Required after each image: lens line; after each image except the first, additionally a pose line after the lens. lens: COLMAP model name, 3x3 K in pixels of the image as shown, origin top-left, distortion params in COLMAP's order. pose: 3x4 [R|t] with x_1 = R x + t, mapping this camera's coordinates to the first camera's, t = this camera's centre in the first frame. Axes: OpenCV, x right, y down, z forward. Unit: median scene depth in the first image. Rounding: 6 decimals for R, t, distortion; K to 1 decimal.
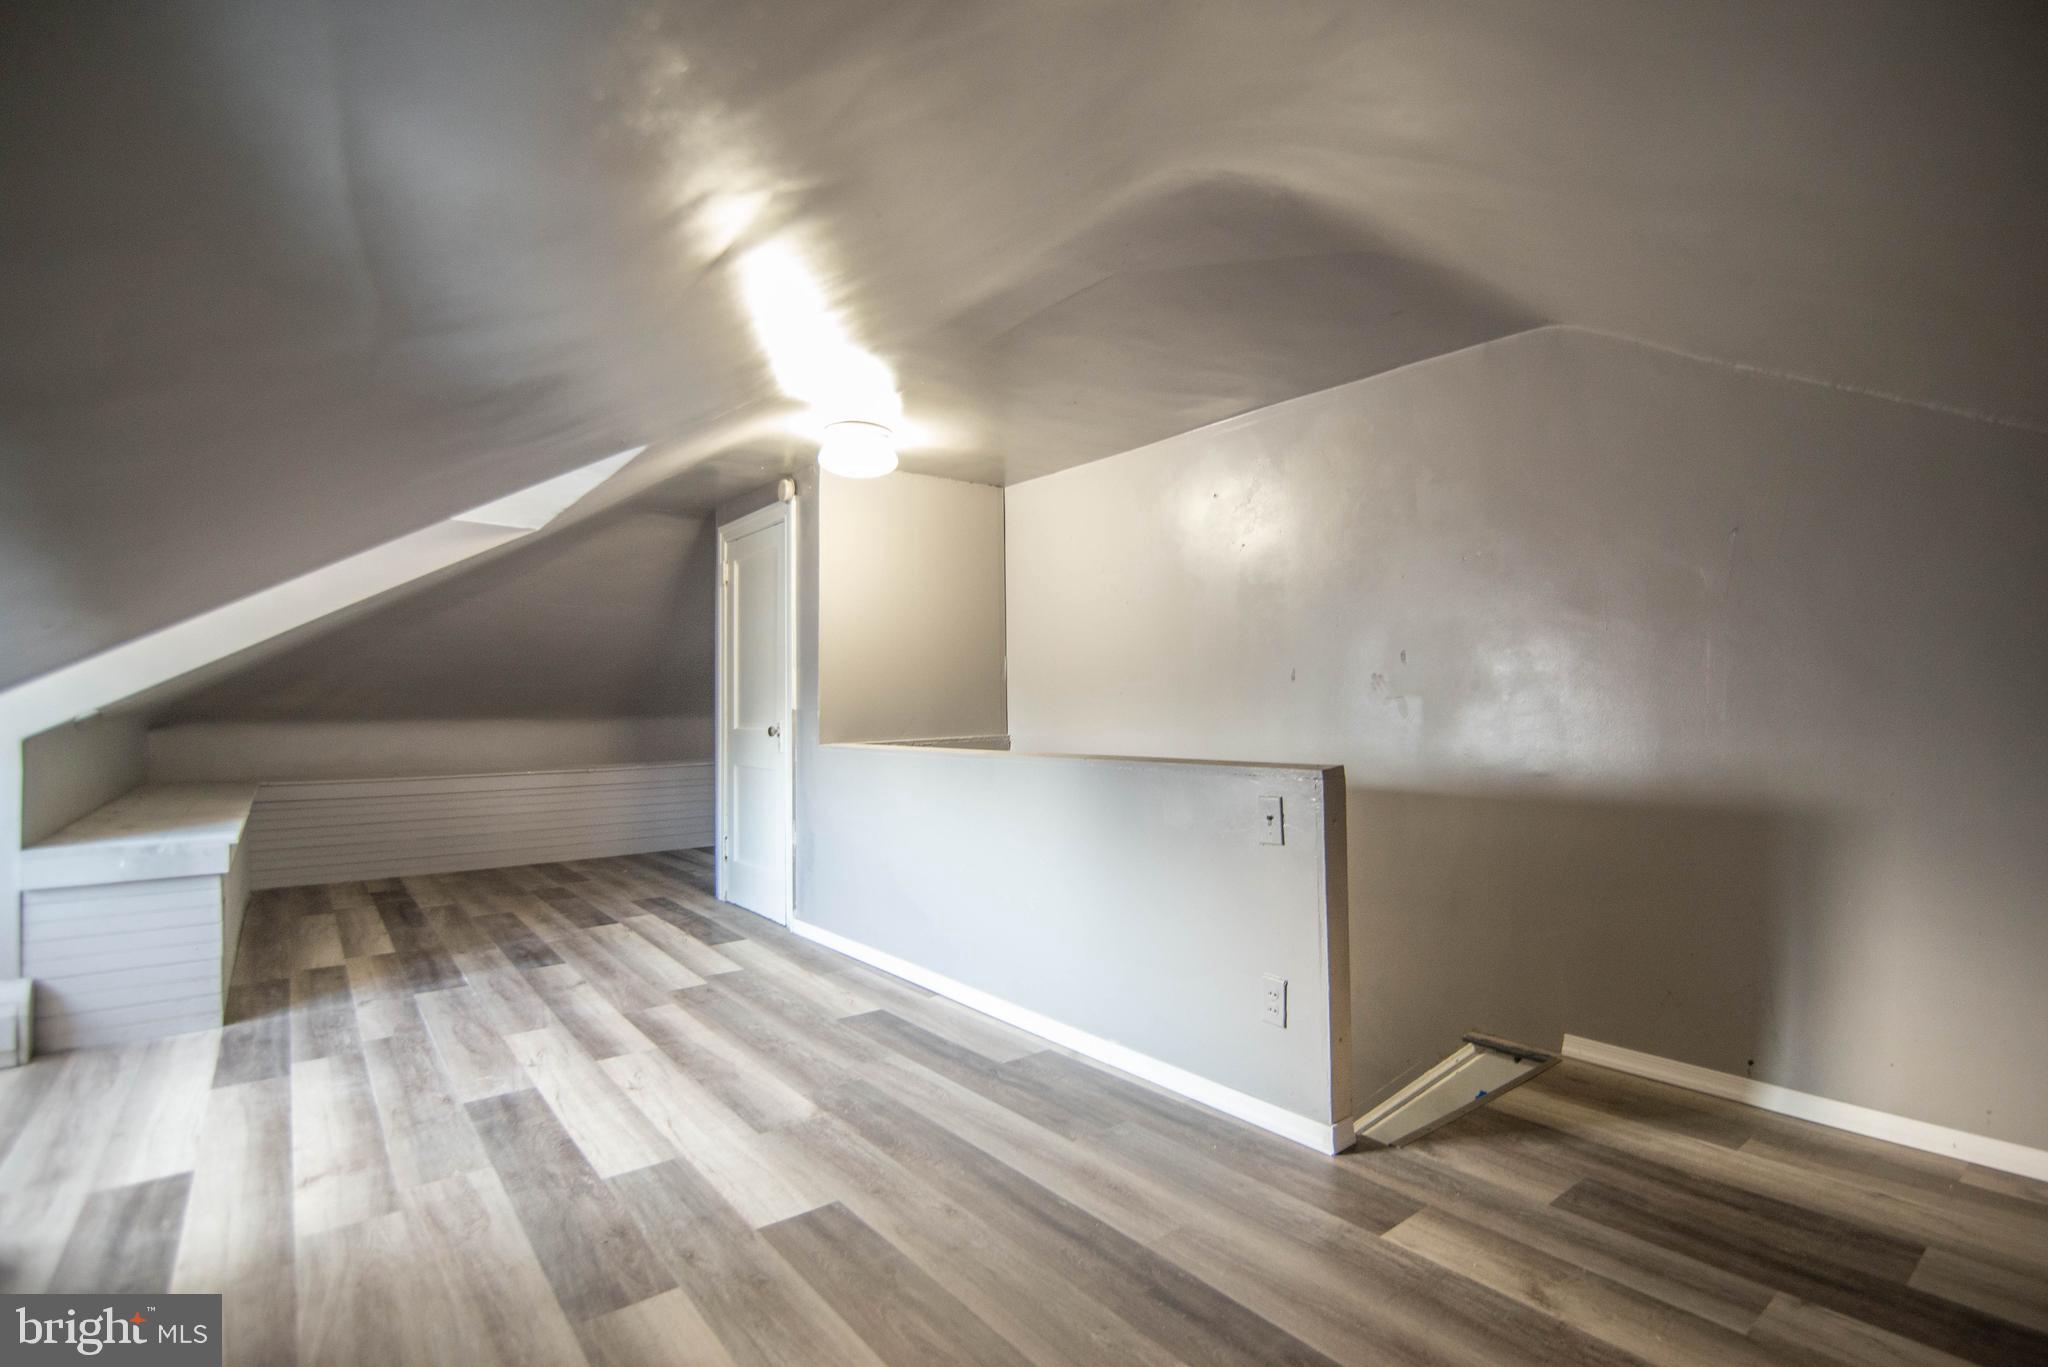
lens RADIAL K [[943.6, 0, 1034.7], [0, 943.6, 697.1], [0, 0, 1]] dist [-0.020895, 0.001001]
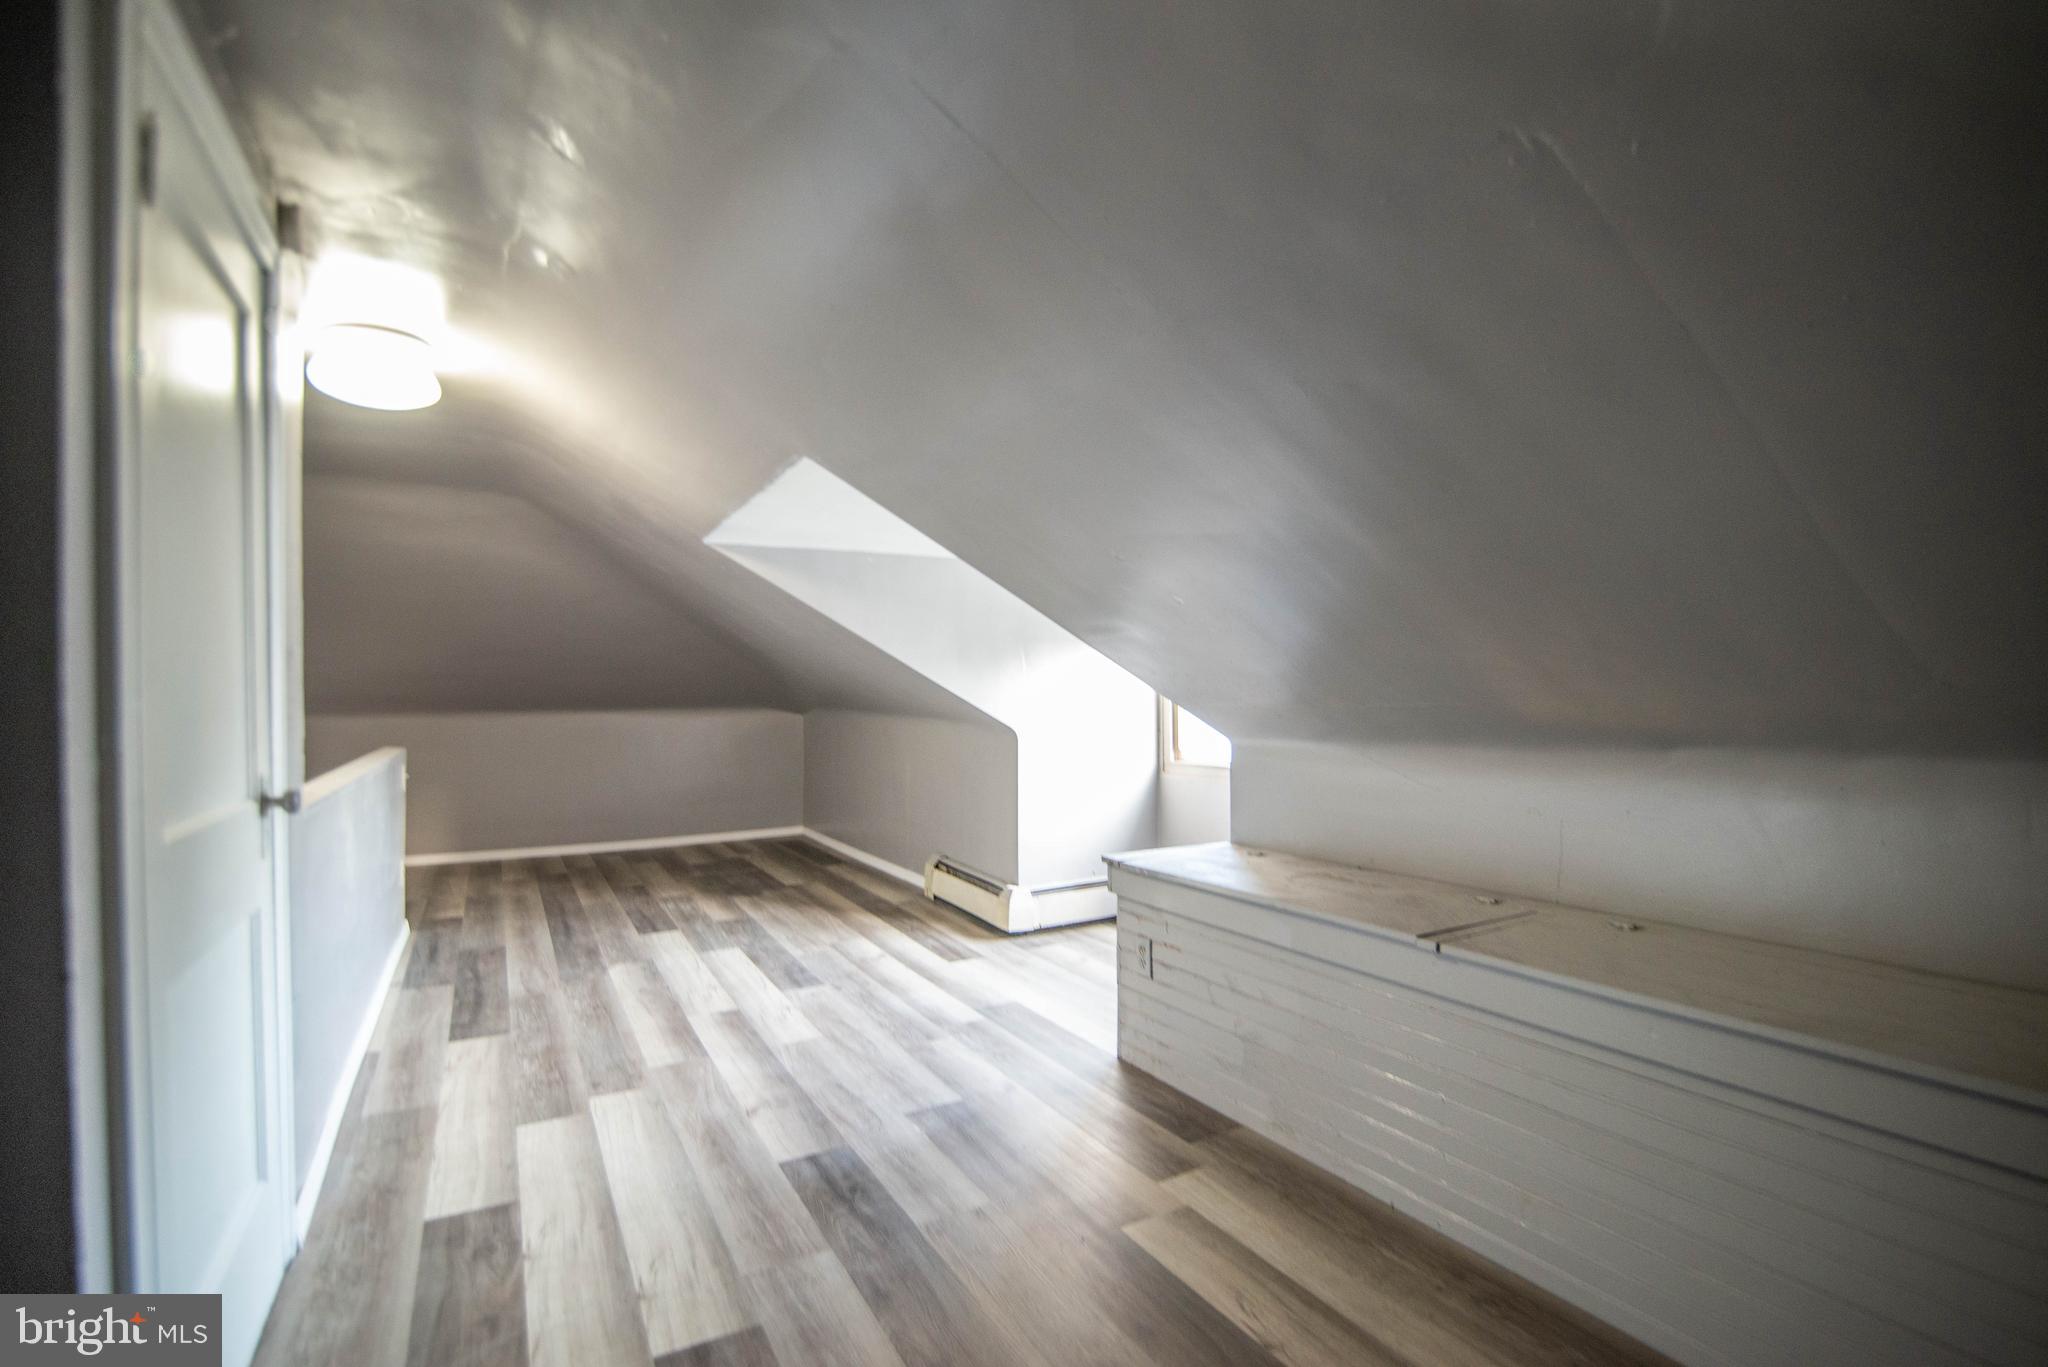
lens RADIAL K [[943.6, 0, 1034.7], [0, 943.6, 697.1], [0, 0, 1]] dist [-0.020895, 0.001001]
pose [[-0.988782, 0.010917, 0.148963, -1.046799], [0.009488, 0.999902, -0.010304, 0.002256], [-0.149061, -0.008775, -0.988789, 2.176454]]
